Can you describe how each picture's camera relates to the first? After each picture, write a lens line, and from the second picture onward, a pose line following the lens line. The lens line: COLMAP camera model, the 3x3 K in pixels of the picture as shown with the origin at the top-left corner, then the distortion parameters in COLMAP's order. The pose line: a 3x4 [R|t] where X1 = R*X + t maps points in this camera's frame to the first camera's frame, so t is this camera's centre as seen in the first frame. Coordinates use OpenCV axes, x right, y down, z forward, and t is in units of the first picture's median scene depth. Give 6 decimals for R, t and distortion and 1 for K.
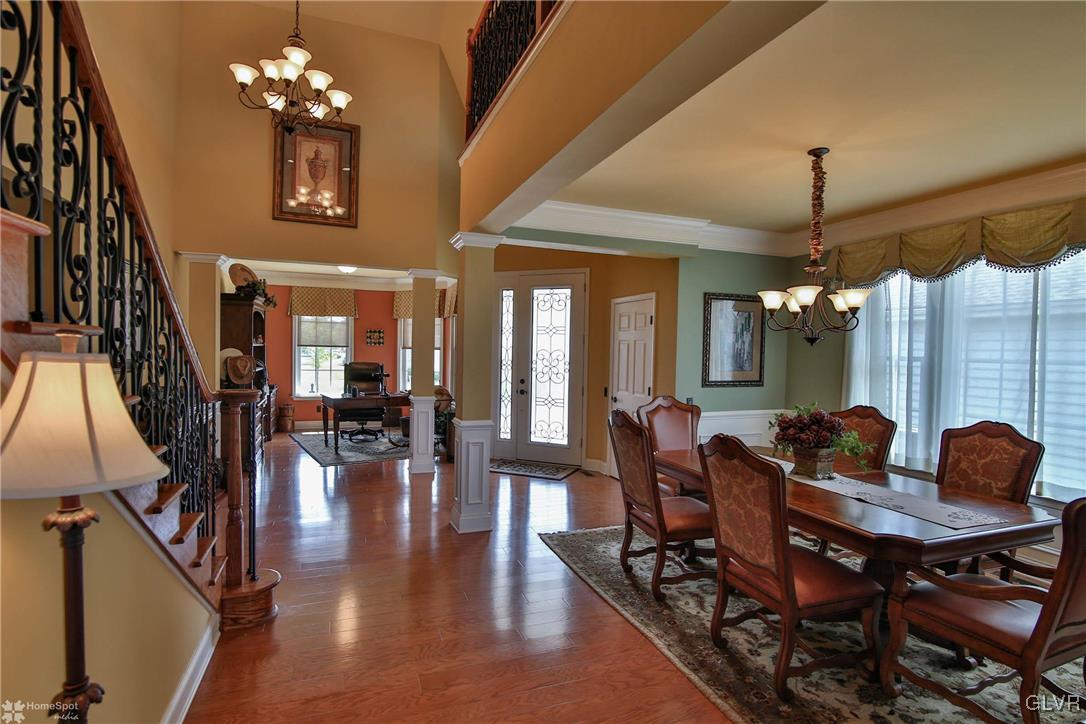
lens RADIAL K [[526.8, 0, 539.3], [0, 526.8, 363.4], [0, 0, 1]] dist [-0.018089, -0.000171]
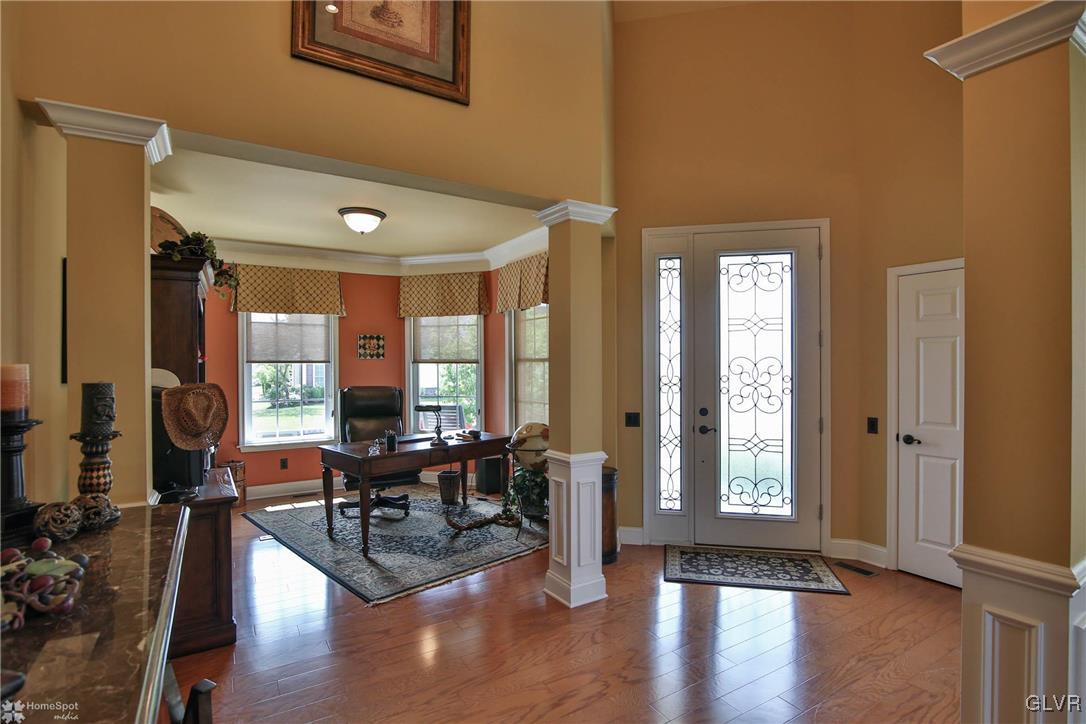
lens RADIAL K [[526.8, 0, 539.3], [0, 526.8, 363.4], [0, 0, 1]] dist [-0.018089, -0.000171]
pose [[0.981586, -0.024009, 0.189505, -0.321446], [0.028544, 0.999367, -0.021237, -0.012773], [-0.188875, 0.026255, 0.981650, 0.451132]]
